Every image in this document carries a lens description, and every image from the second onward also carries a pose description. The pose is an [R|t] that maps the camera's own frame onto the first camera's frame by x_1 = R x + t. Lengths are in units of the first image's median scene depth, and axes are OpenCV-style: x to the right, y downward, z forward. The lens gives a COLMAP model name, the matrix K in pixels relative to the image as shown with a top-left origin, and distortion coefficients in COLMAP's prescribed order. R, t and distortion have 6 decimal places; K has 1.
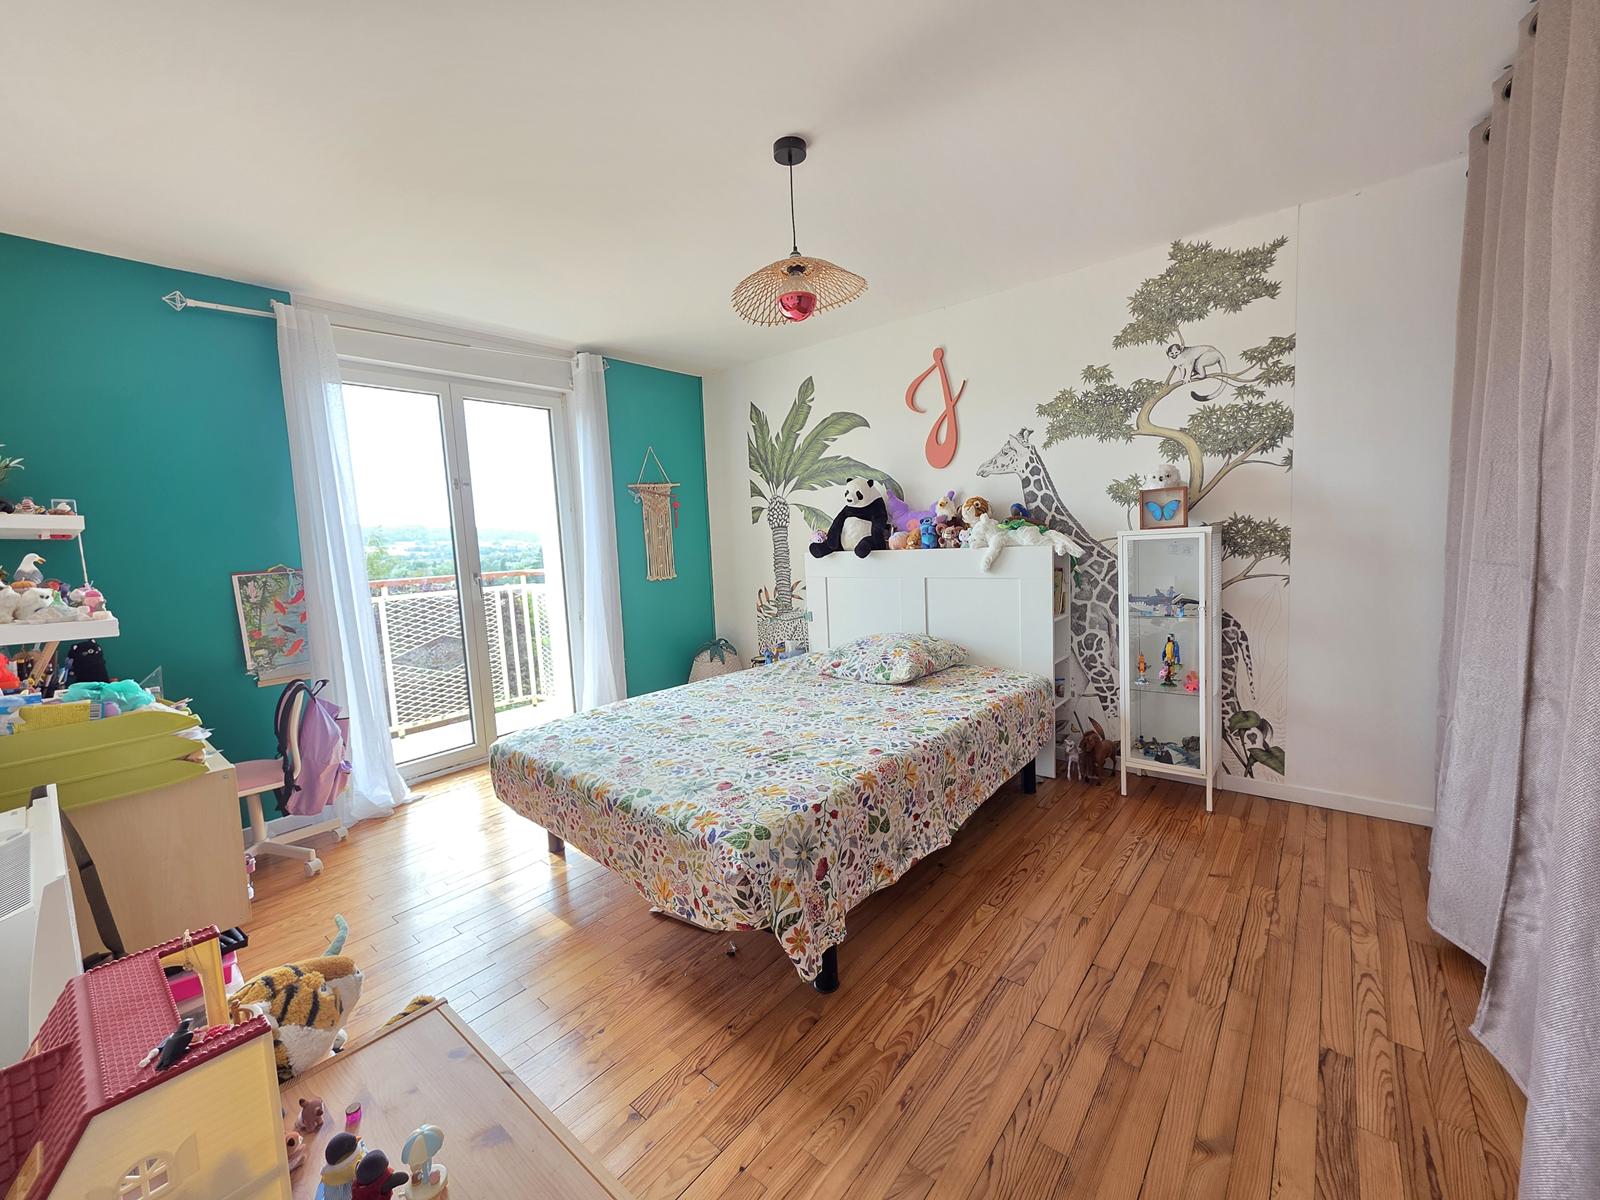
lens RADIAL K [[647.3, 0, 796.2], [0, 647.3, 598.1], [0, 0, 1]] dist [0.000707, -0.000001]
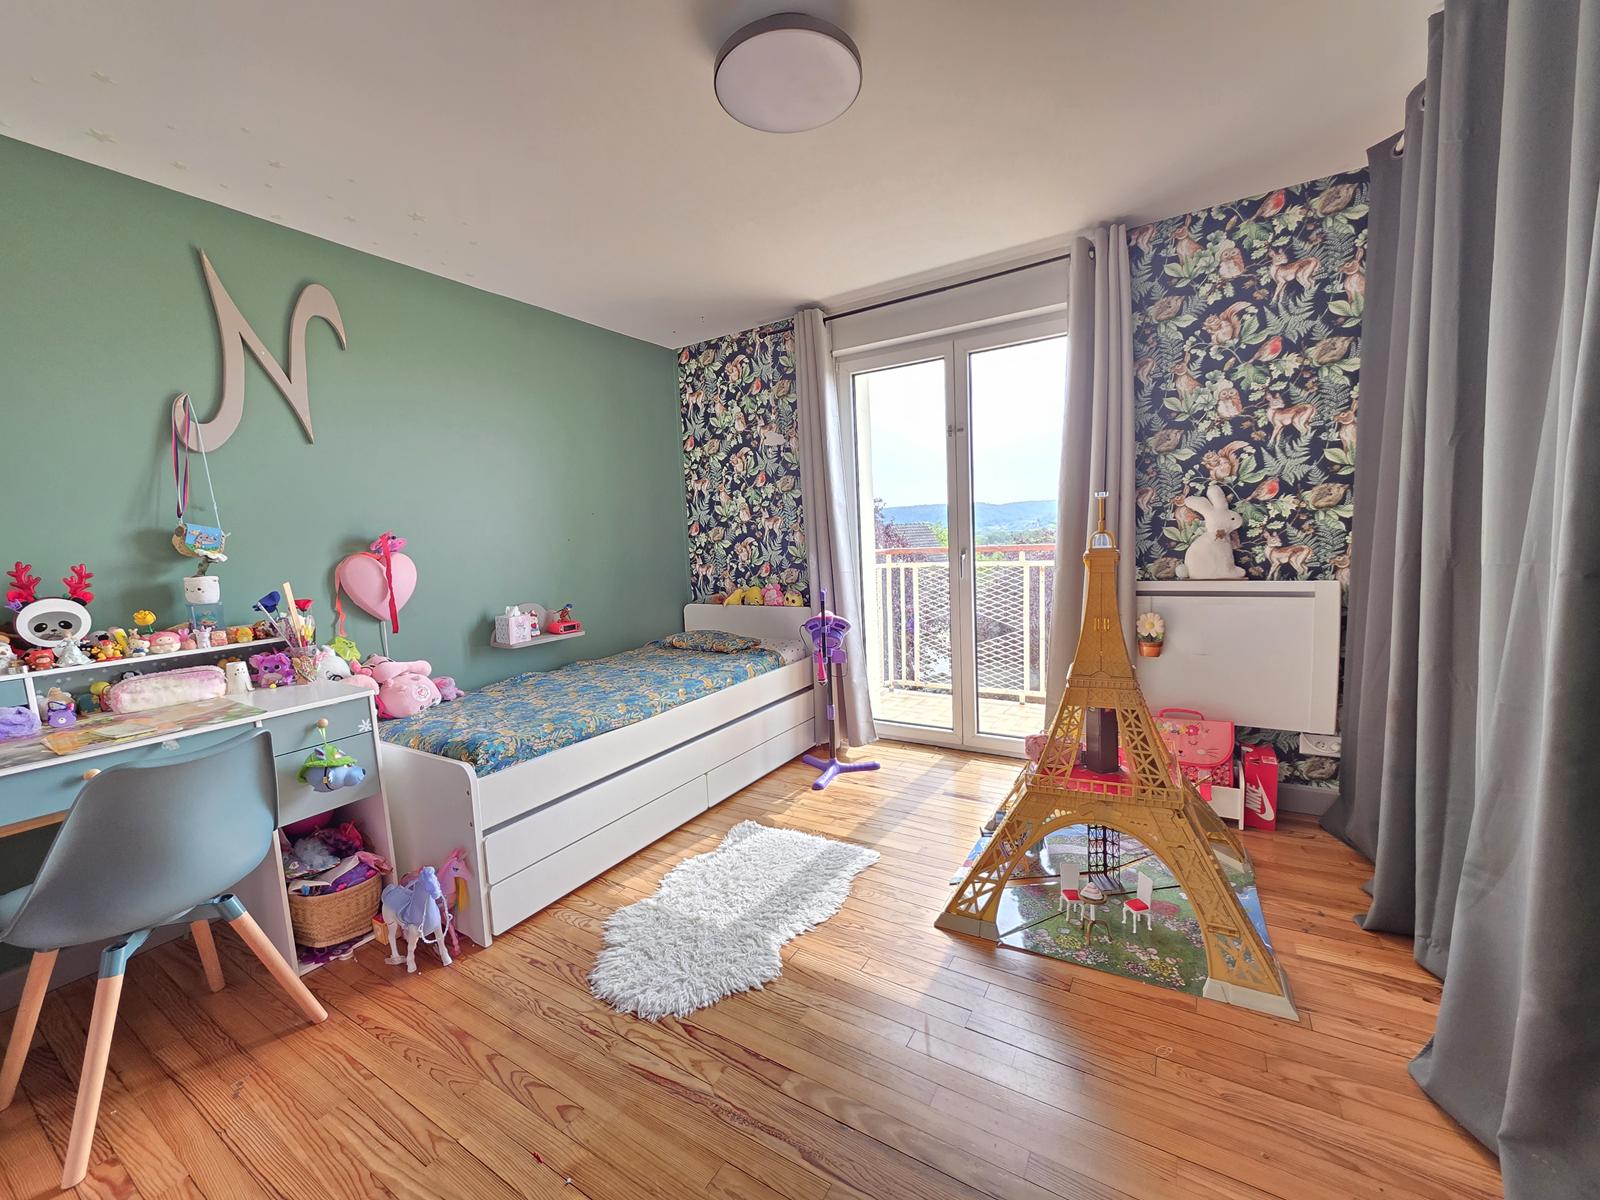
lens RADIAL K [[647.3, 0, 797.9], [0, 647.3, 602.0], [0, 0, 1]] dist [0.000707, -0.000001]
pose [[0.135513, 0.150912, -0.979215, 0.401818], [-0.050925, 0.988086, 0.145231, -0.082024], [0.989466, 0.030186, 0.141584, 0.644142]]
